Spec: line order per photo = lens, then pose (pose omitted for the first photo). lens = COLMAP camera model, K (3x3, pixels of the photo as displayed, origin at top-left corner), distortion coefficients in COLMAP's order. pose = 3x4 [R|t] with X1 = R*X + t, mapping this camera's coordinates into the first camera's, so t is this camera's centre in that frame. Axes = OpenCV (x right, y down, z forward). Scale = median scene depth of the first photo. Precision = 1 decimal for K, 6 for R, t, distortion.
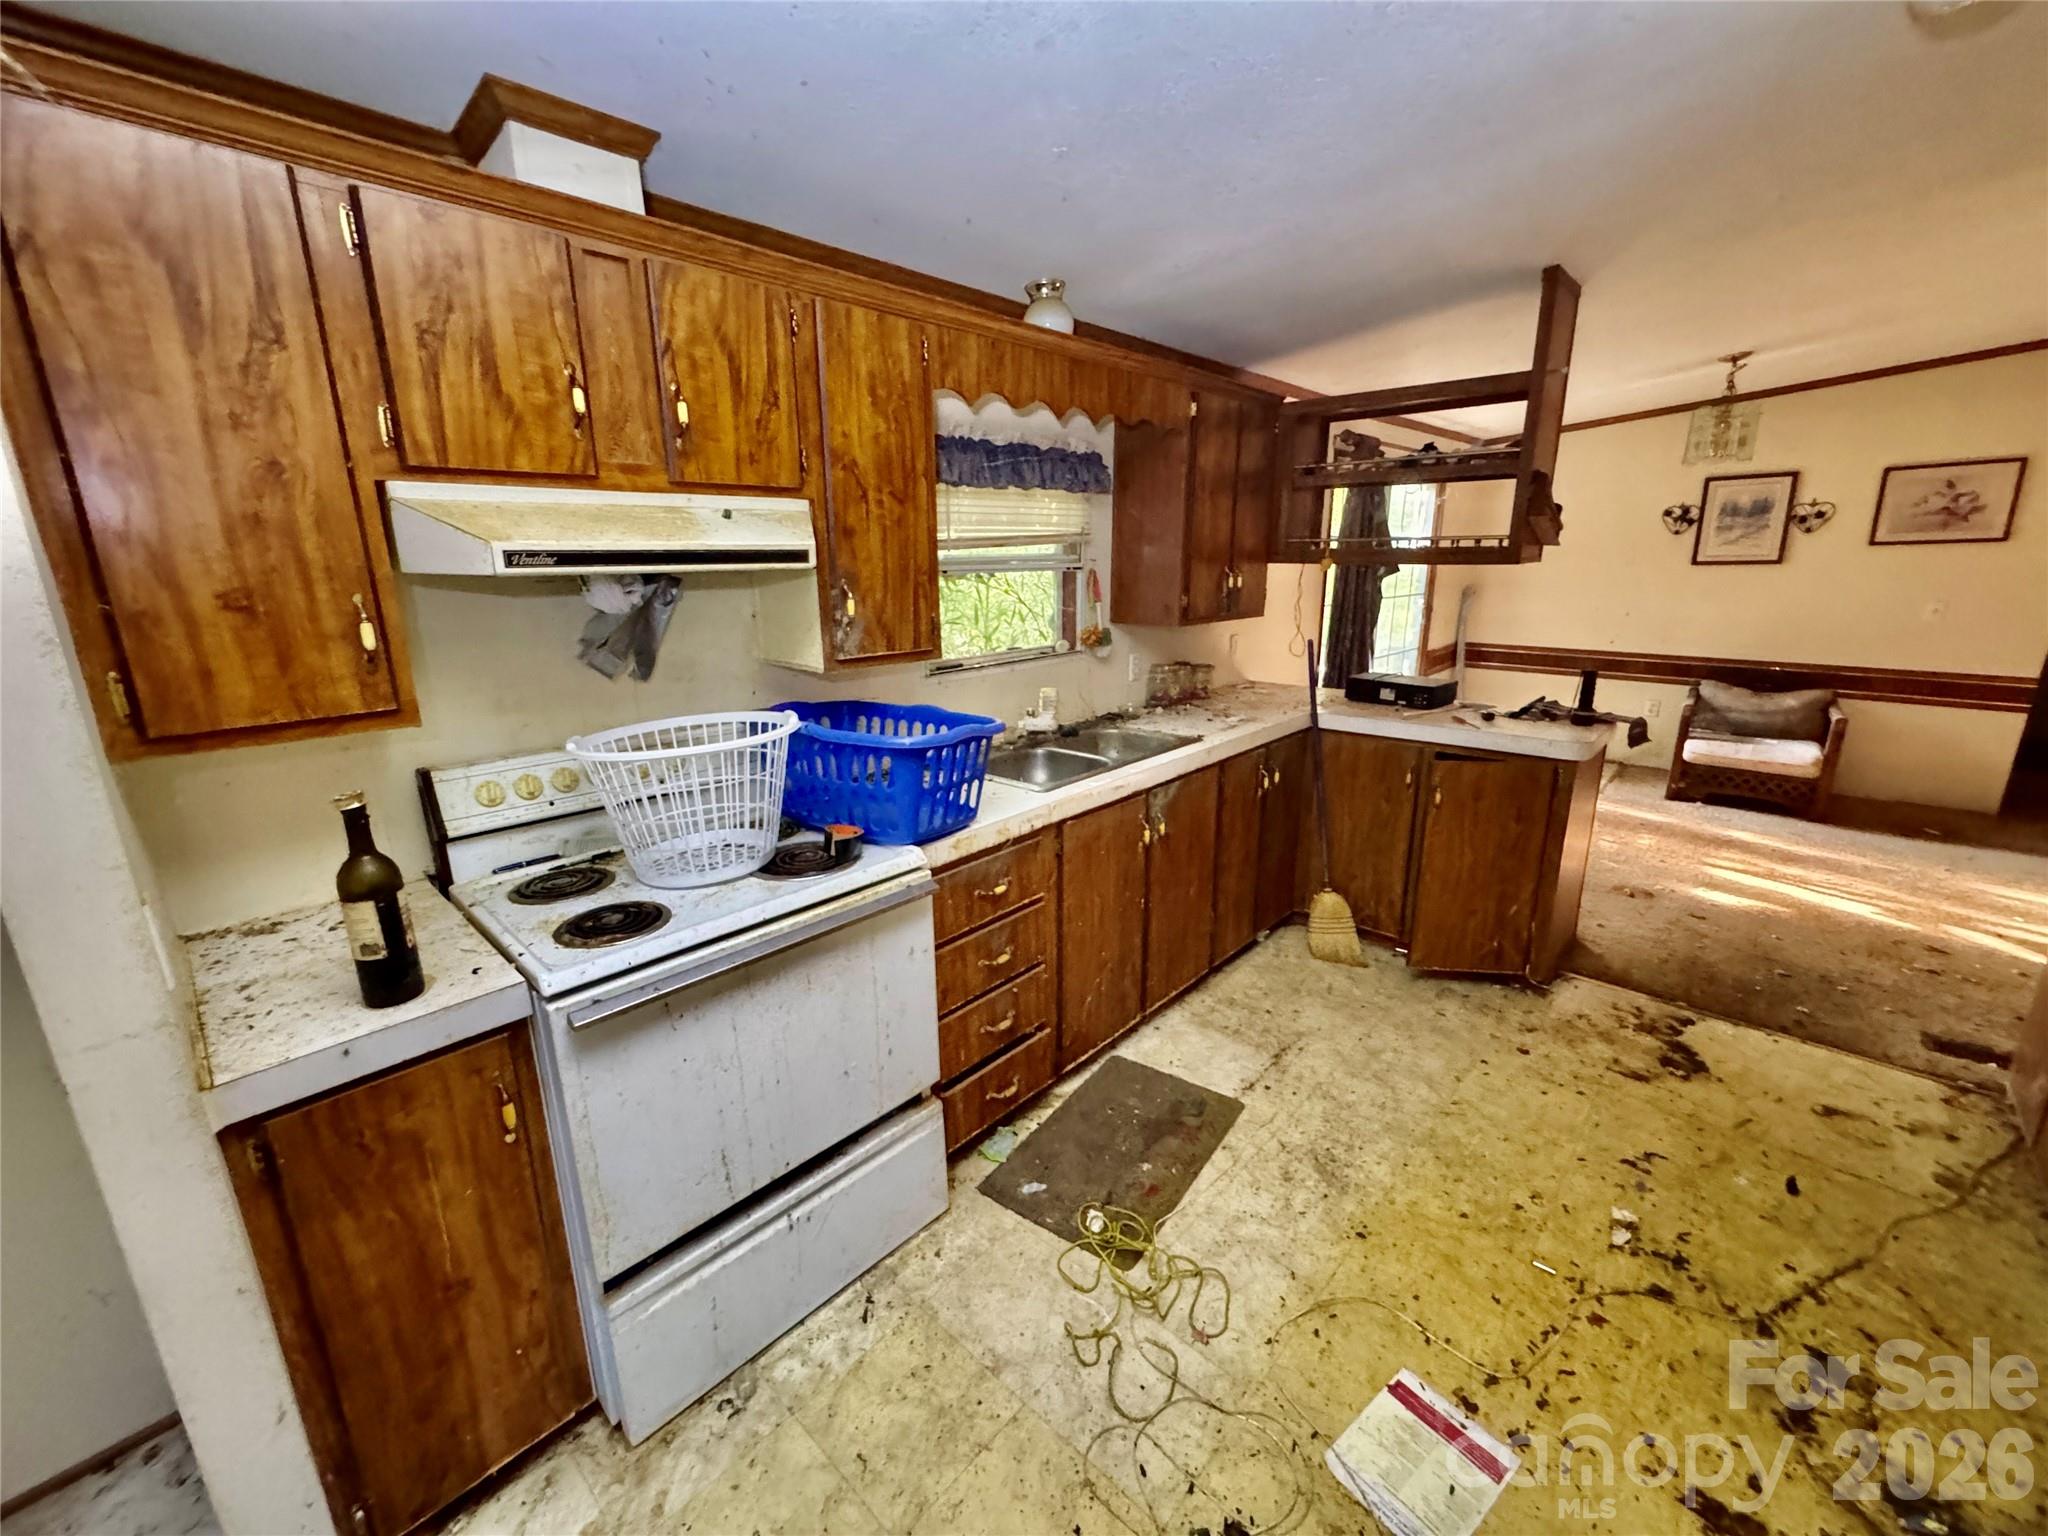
lens RADIAL K [[822.4, 0, 1024.0], [0, 822.4, 768.0], [0, 0, 1]] dist [-0.001682, 0.000078]
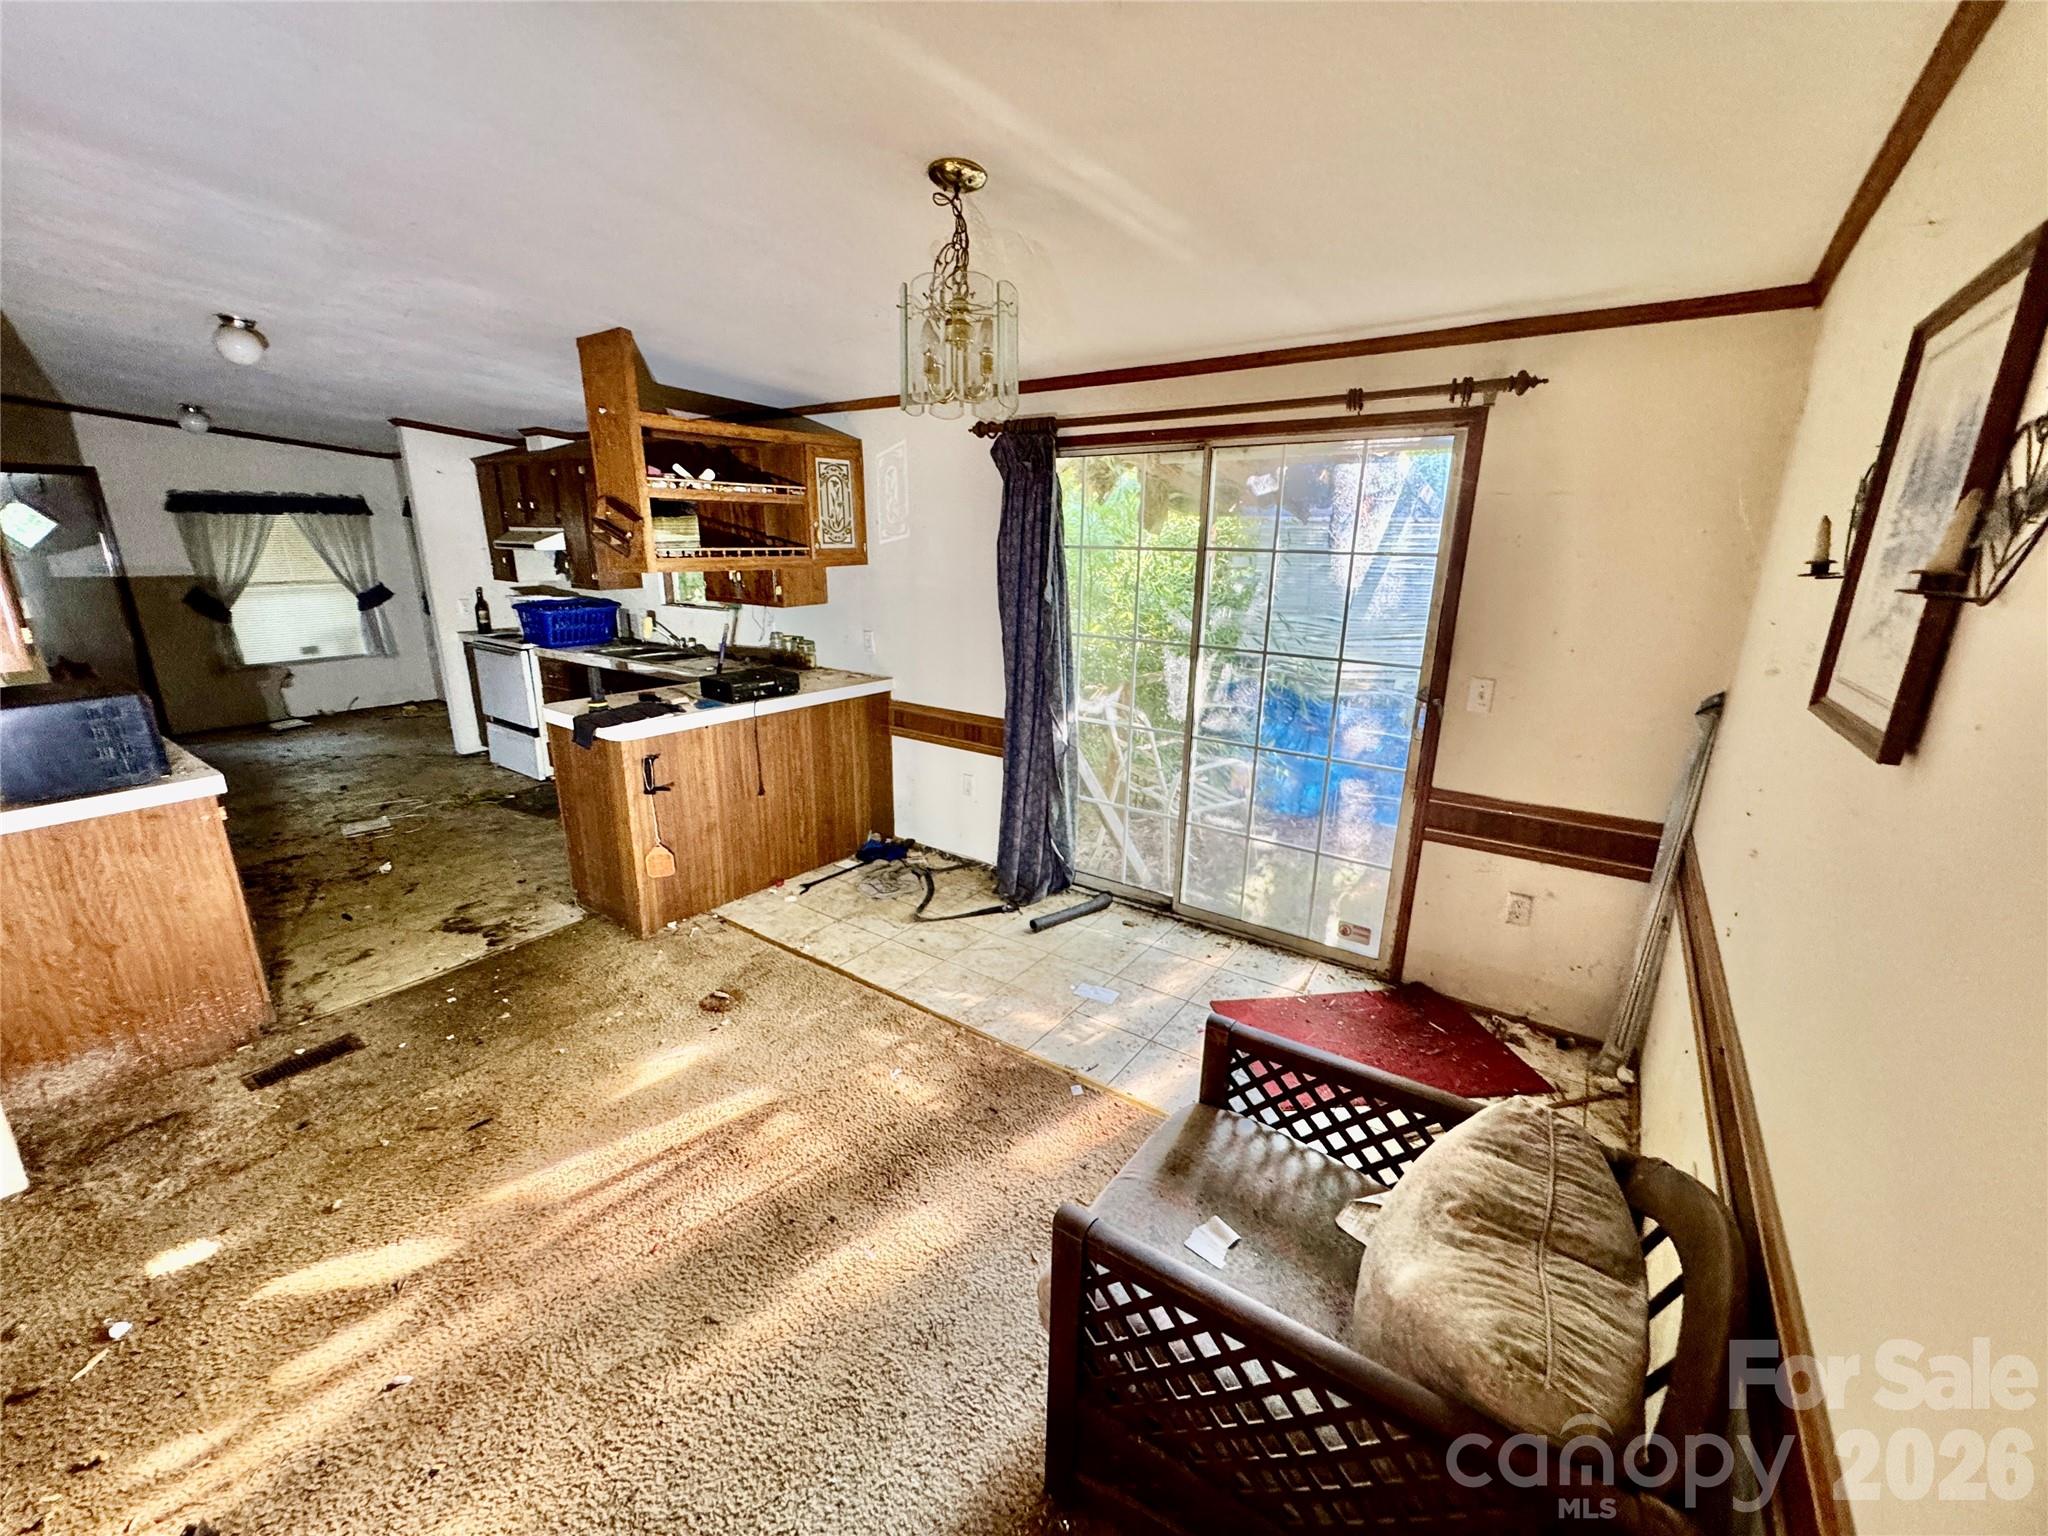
lens RADIAL K [[822.4, 0, 1024.0], [0, 822.4, 768.0], [0, 0, 1]] dist [-0.001682, 0.000078]
pose [[0.124288, 0.280816, -0.951680, 2.080892], [-0.265178, 0.933632, 0.240859, -0.465705], [0.956155, 0.222429, 0.190505, 1.520842]]
